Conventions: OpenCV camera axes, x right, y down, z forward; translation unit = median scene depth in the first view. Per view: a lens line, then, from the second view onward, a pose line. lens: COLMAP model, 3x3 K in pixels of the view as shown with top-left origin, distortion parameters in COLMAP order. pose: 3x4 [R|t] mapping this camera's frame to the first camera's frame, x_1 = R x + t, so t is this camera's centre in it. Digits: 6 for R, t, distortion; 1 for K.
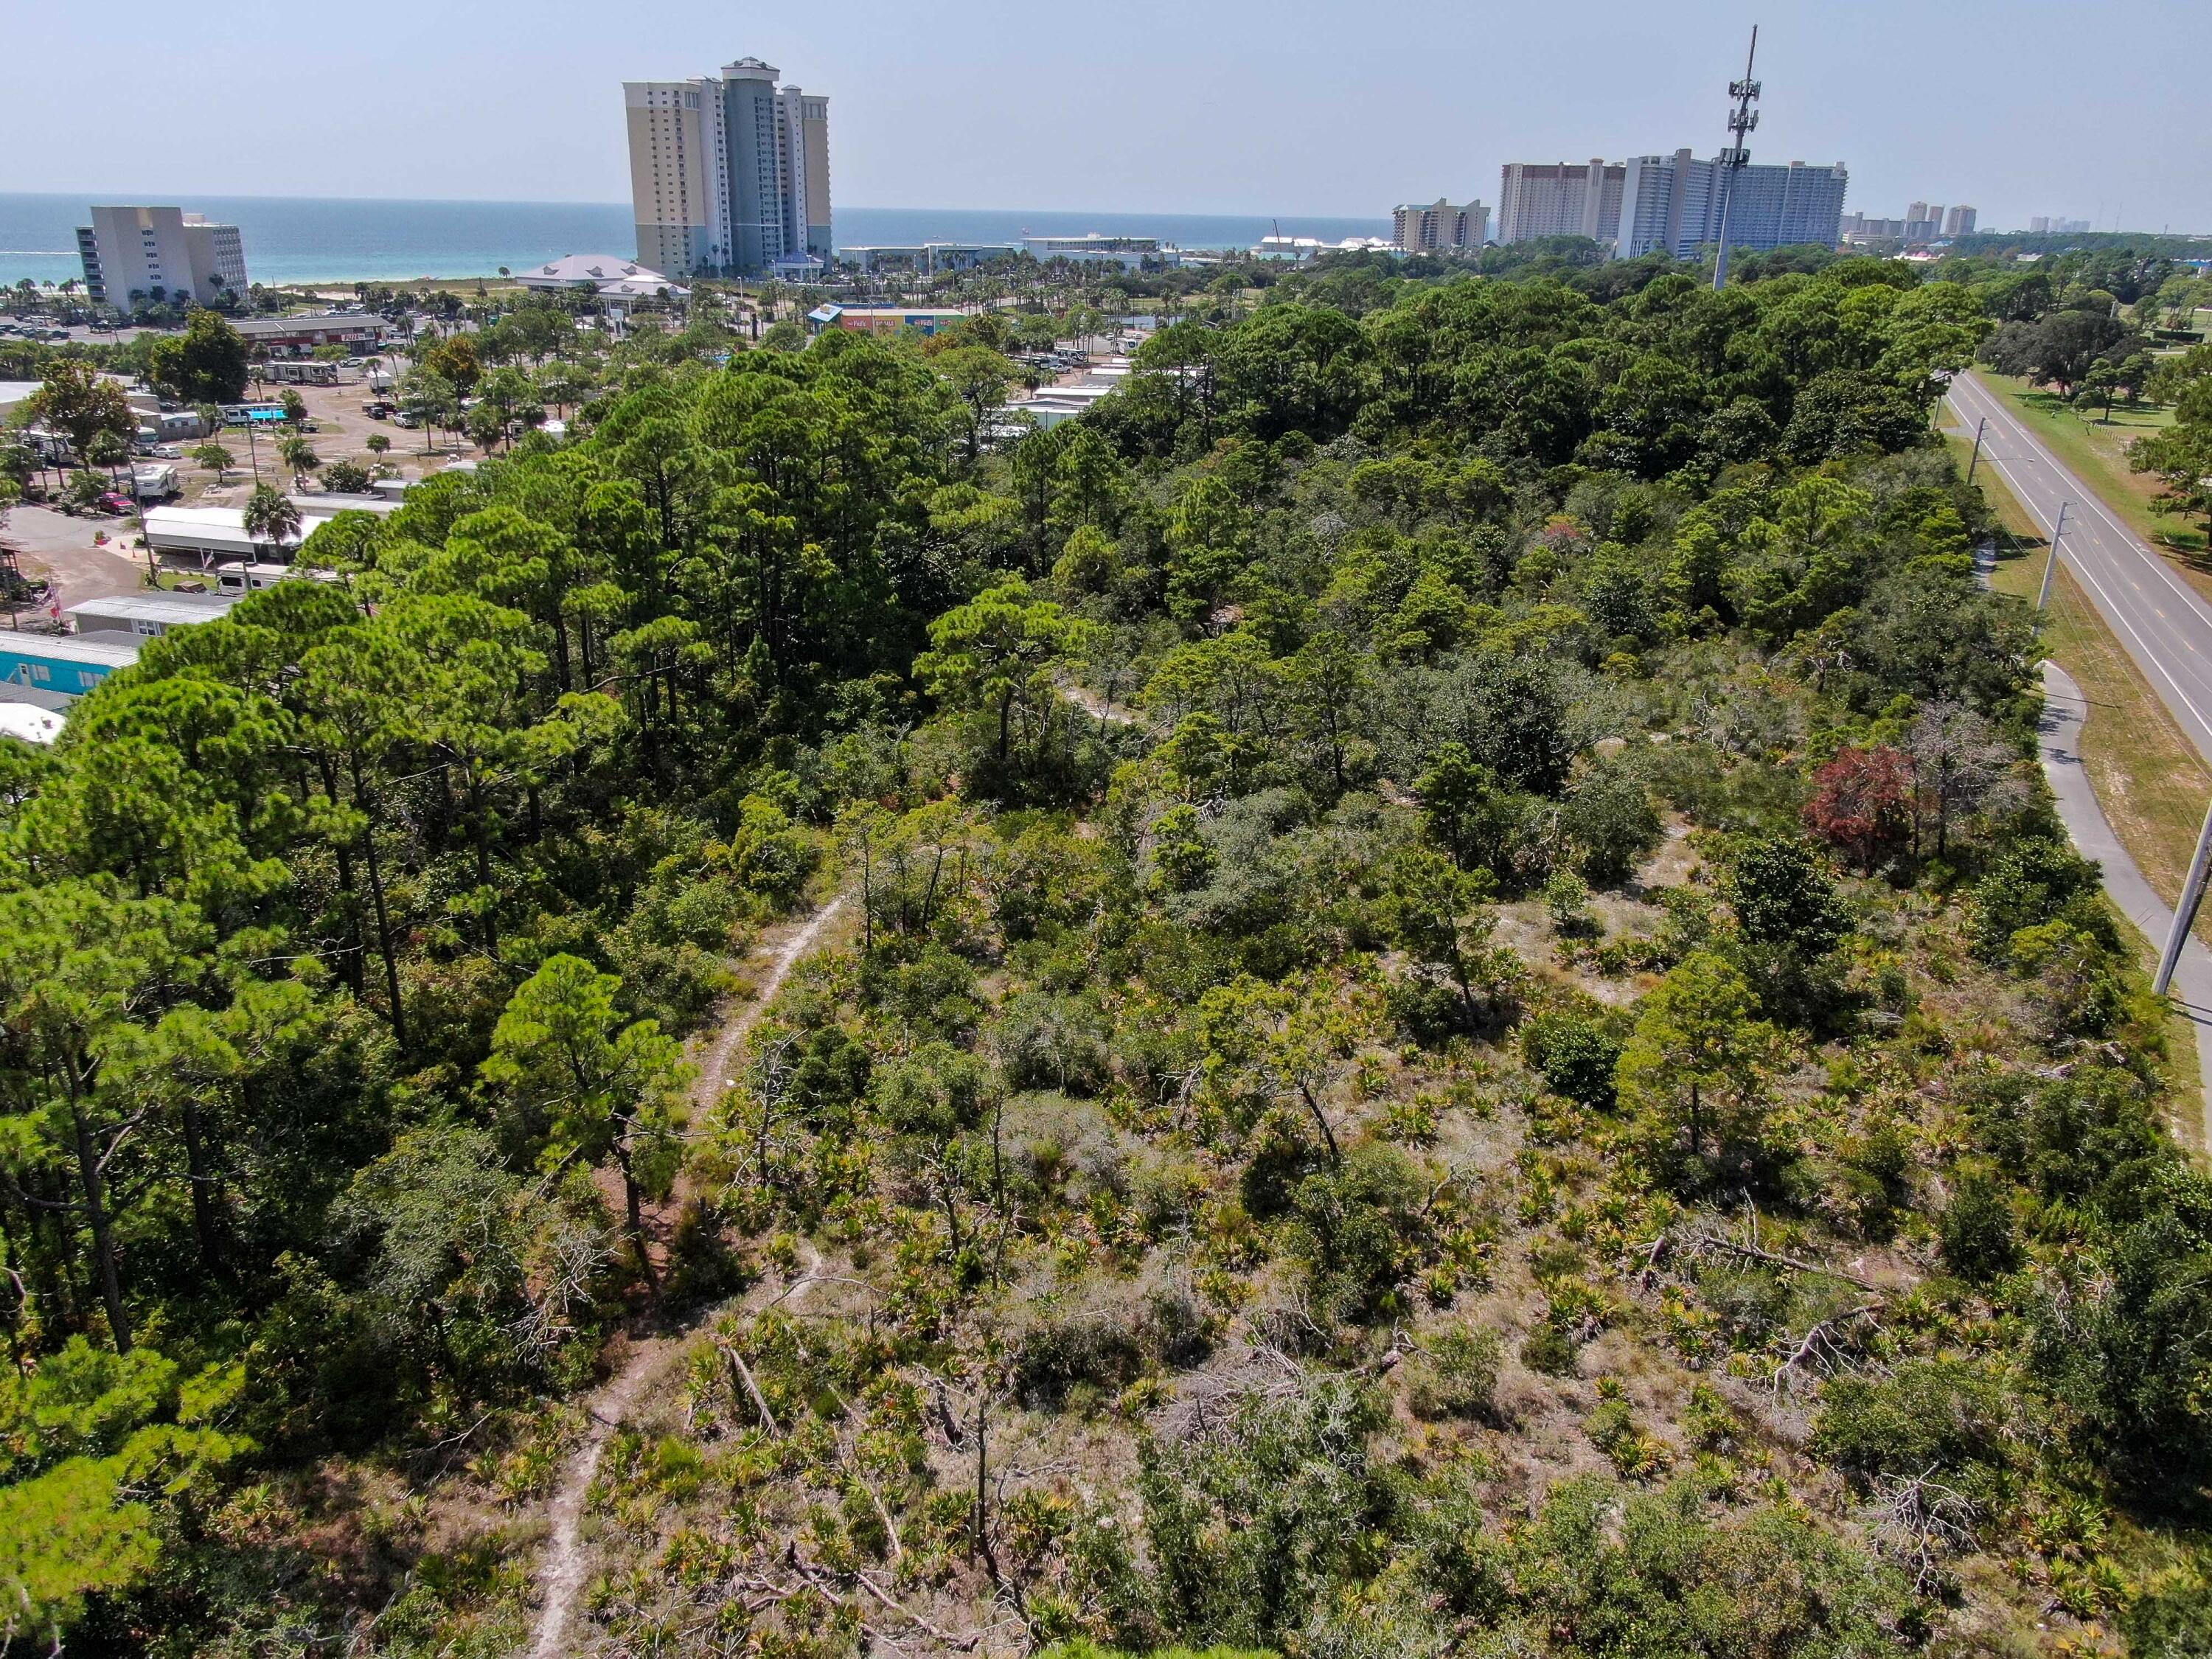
lens RADIAL K [[1540.9, 0, 1098.5], [0, 1540.9, 824.8], [0, 0, 1]] dist [-0.008787, 0.004682]
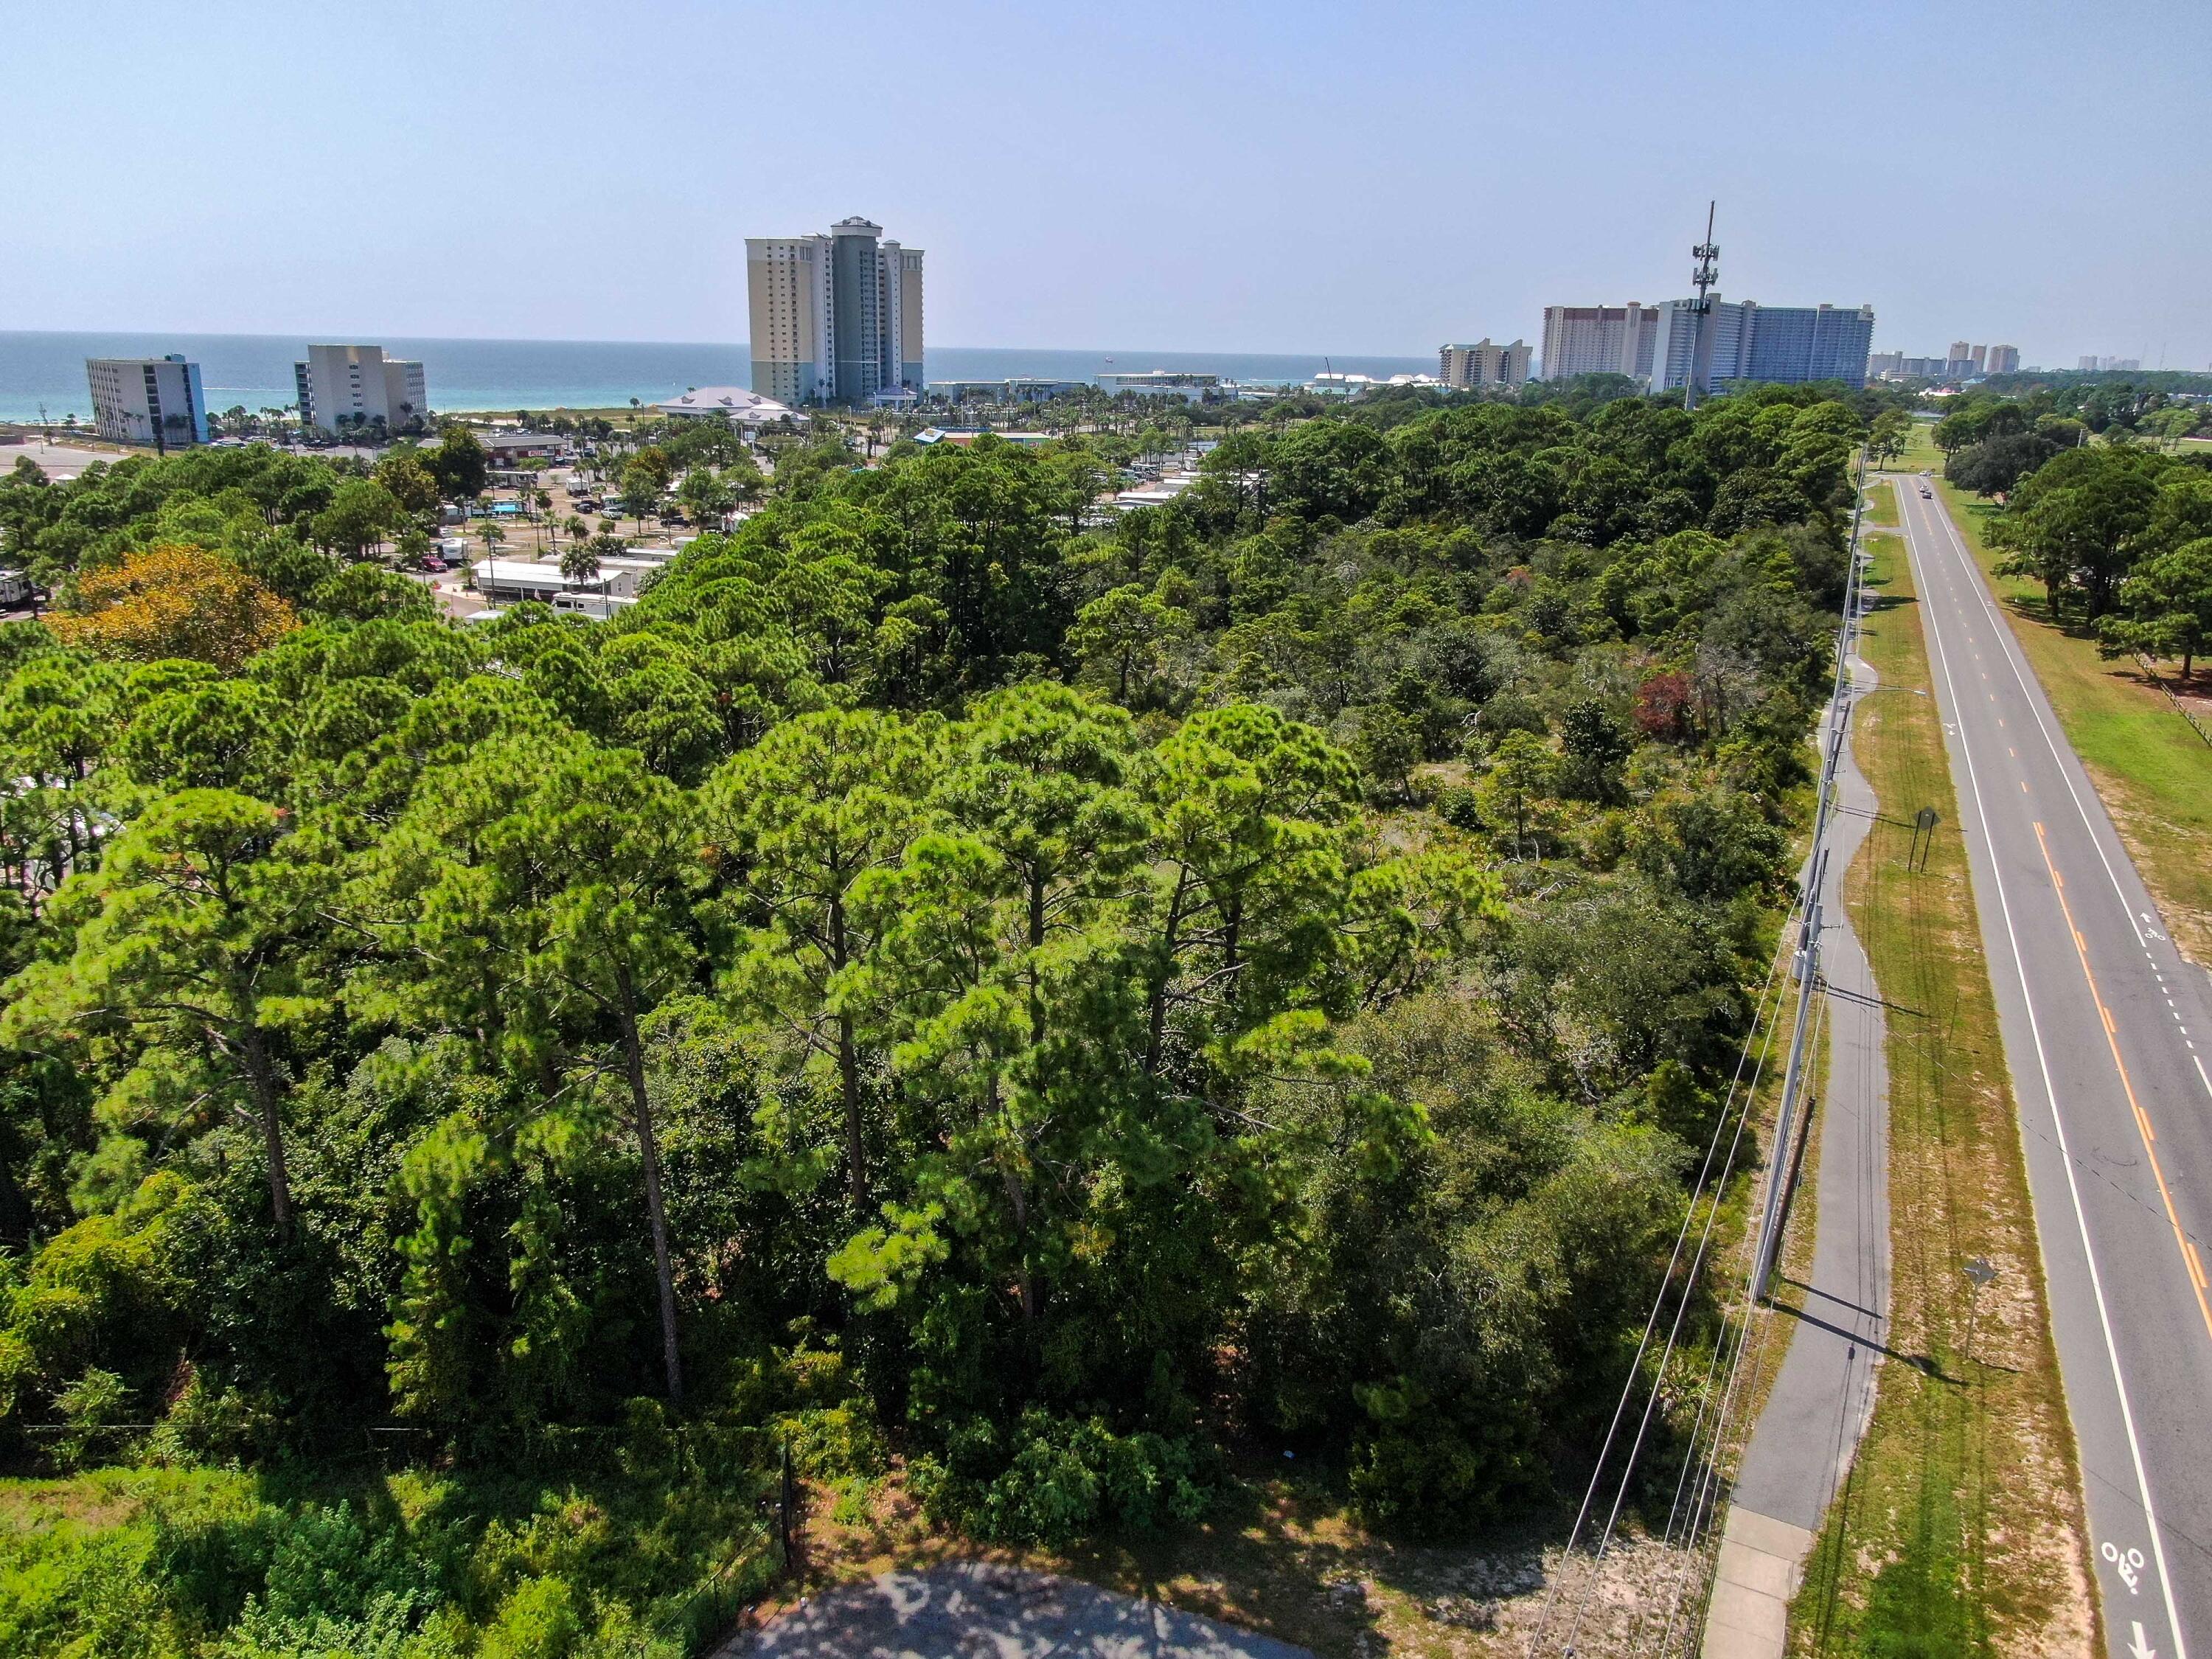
lens RADIAL K [[1540.9, 0, 1109.9], [0, 1540.9, 834.9], [0, 0, 1]] dist [-0.008787, 0.004682]
pose [[0.999551, 0.009089, -0.028555, -0.007485], [-0.011193, 0.997167, -0.074388, 0.050029], [0.027798, 0.074674, 0.996820, -0.123722]]
